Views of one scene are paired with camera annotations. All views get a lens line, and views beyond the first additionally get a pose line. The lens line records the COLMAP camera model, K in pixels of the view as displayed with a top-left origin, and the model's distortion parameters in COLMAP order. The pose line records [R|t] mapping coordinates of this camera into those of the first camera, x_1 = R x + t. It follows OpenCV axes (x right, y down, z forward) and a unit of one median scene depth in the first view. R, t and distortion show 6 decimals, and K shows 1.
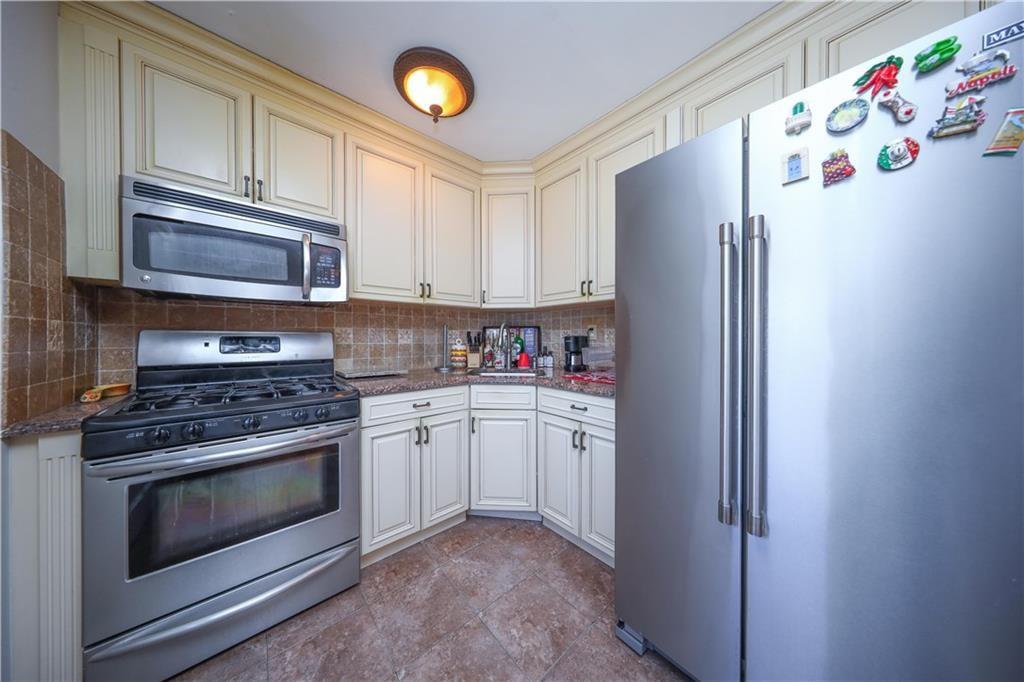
lens RADIAL K [[301.7, 0, 506.1], [0, 301.7, 339.0], [0, 0, 1]] dist [-0.007758, 0.000044]
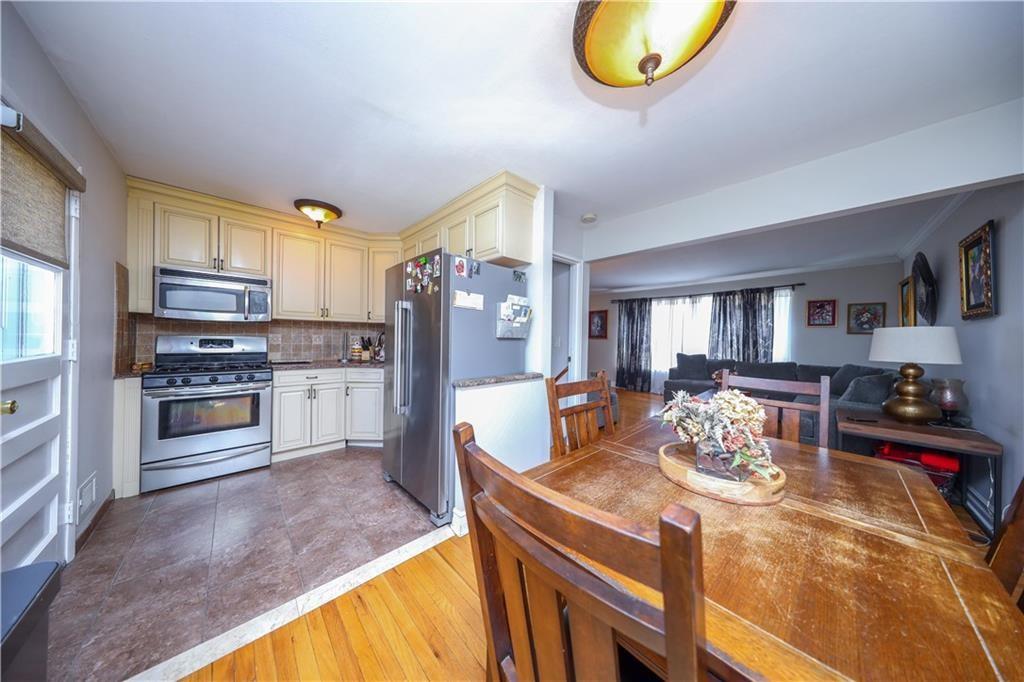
lens RADIAL K [[308.8, 0, 508.6], [0, 308.8, 339.3], [0, 0, 1]] dist [-0.000762, 0.000017]
pose [[0.999282, 0.015749, 0.034457, 0.954037], [-0.015597, 0.999867, -0.004681, -0.026839], [-0.034526, 0.004140, 0.999395, -1.041410]]
